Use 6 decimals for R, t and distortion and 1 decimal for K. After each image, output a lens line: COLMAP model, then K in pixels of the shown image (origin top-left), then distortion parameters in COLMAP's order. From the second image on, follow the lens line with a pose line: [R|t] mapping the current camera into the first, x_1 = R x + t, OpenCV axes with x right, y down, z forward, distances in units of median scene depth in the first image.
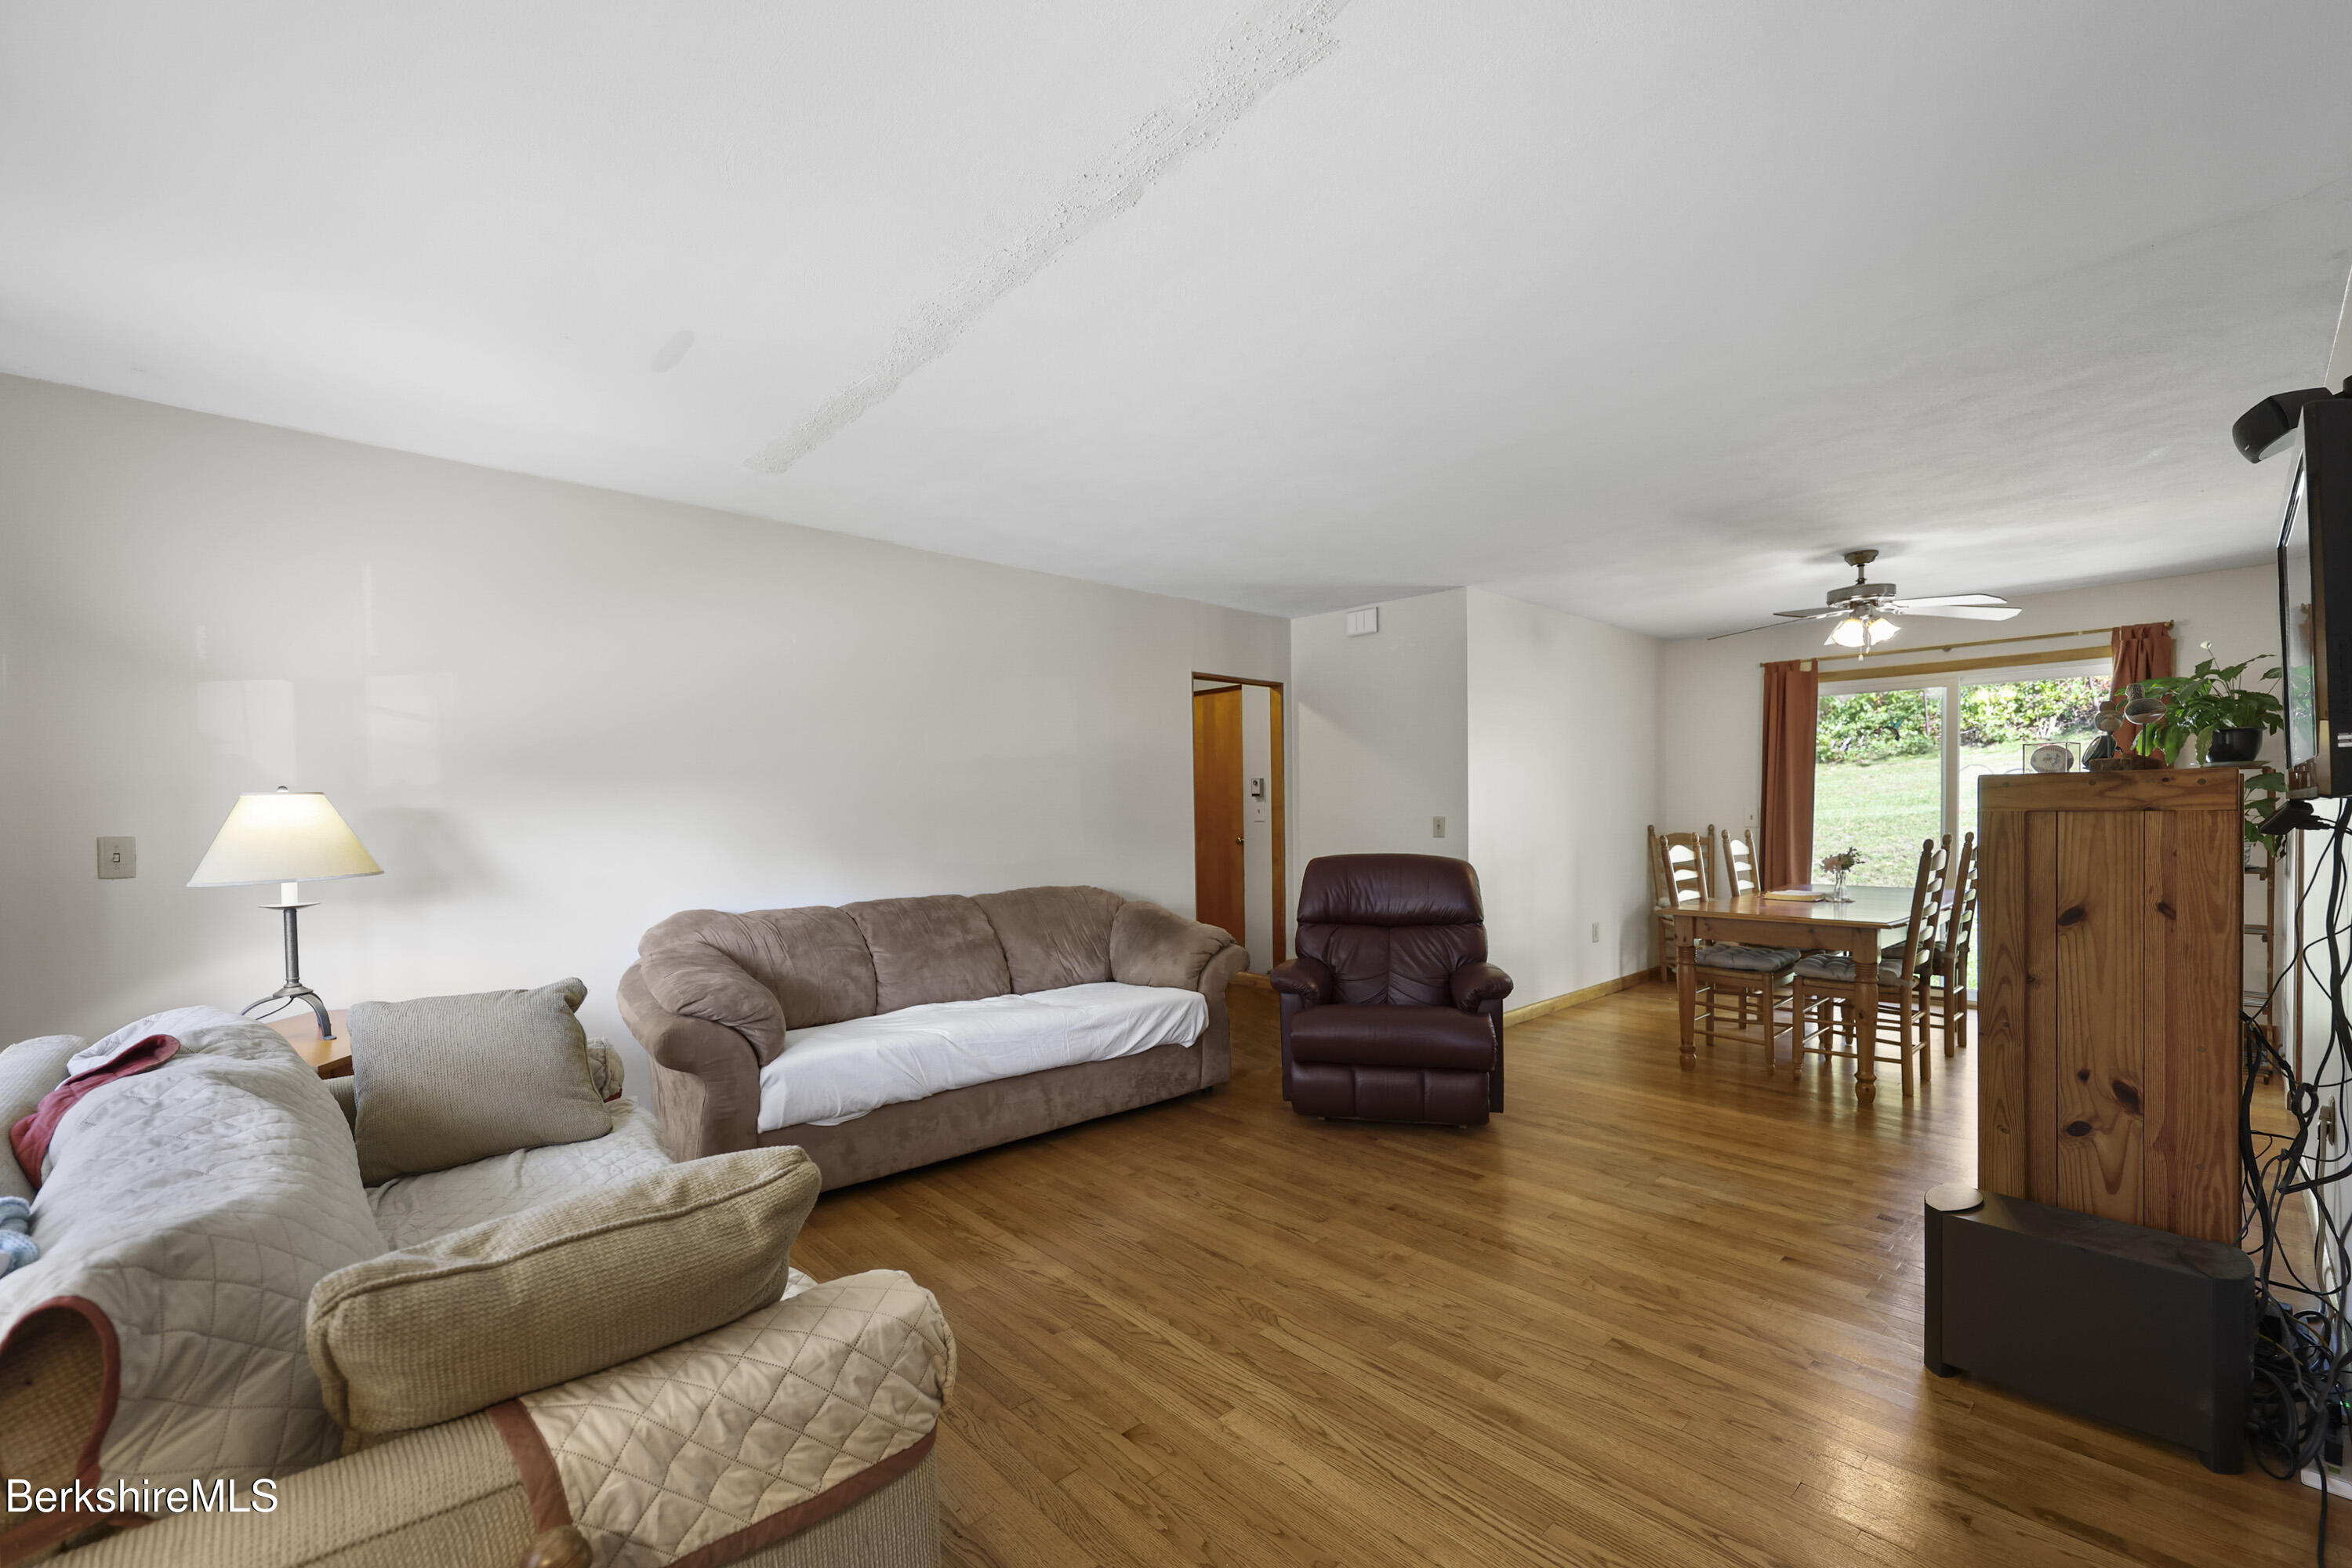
lens RADIAL K [[972.7, 0, 1129.8], [0, 972.7, 822.4], [0, 0, 1]] dist [-0.000436, -0.000323]
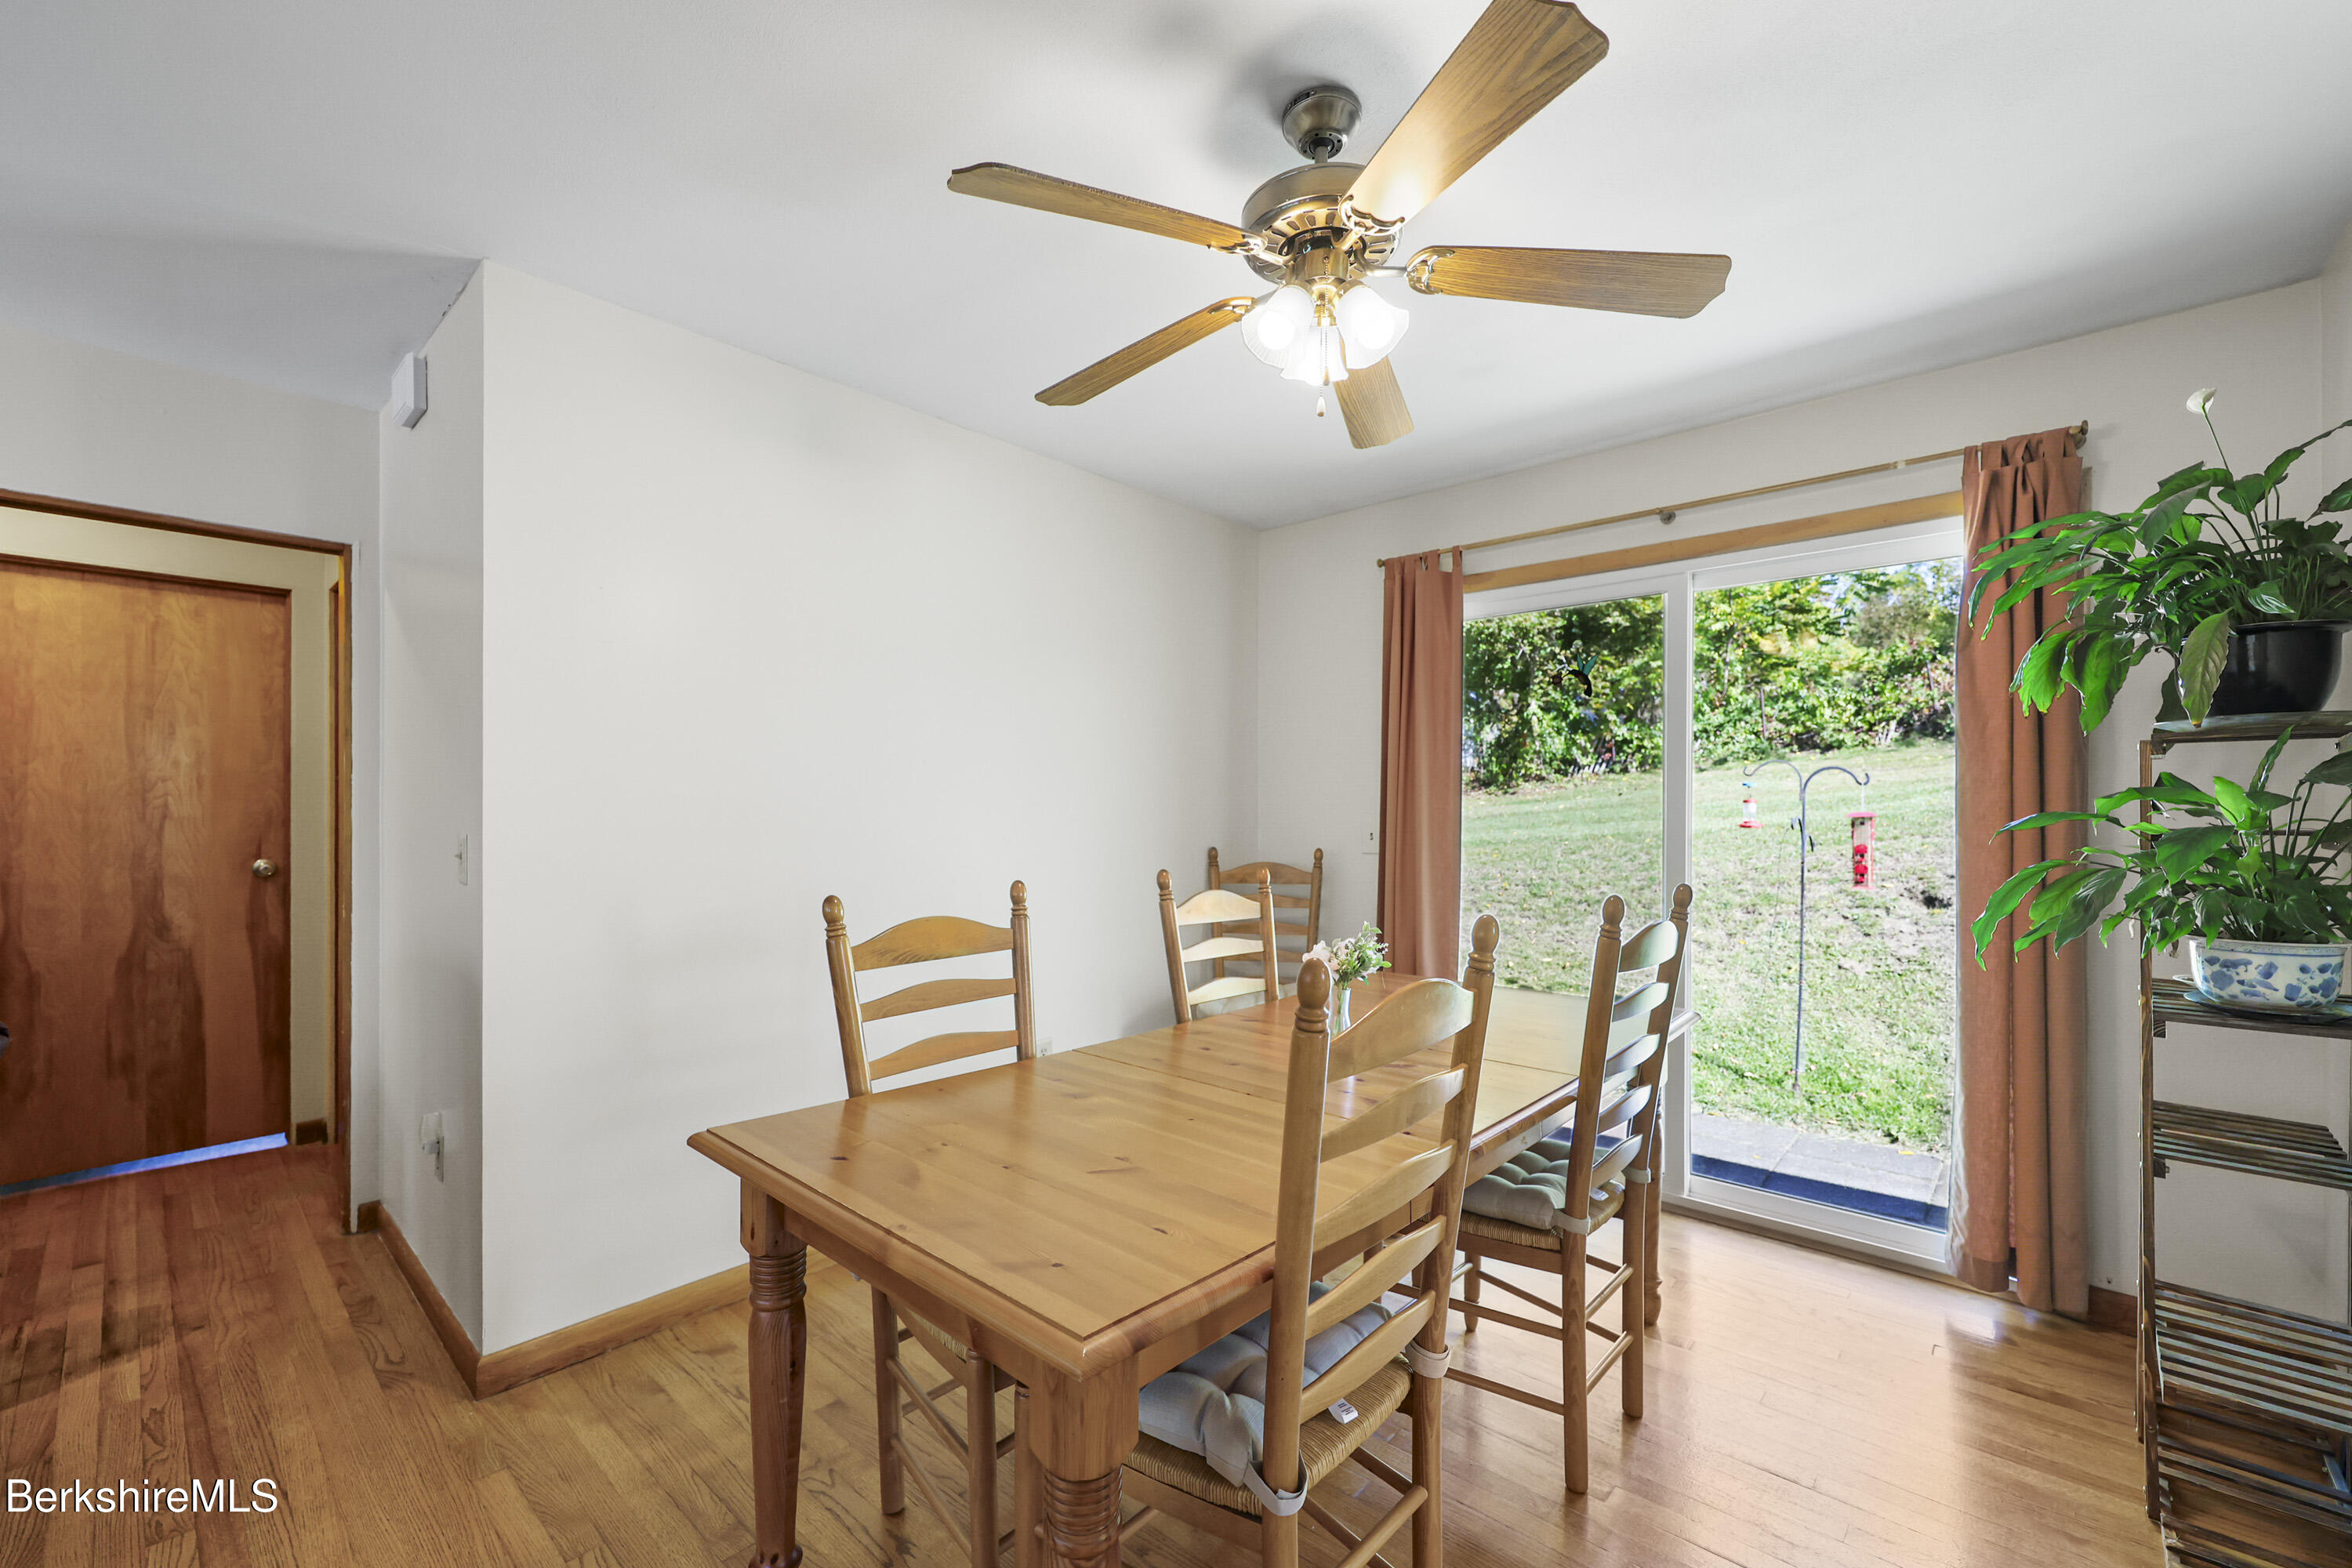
lens RADIAL K [[969.6, 0, 1179.4], [0, 969.6, 809.4], [0, 0, 1]] dist [0.011010, 0.000134]
pose [[0.992565, 0.013481, 0.120965, 0.487917], [-0.011449, 0.999782, -0.017475, -0.011672], [-0.121174, 0.015960, 0.992503, 0.487445]]
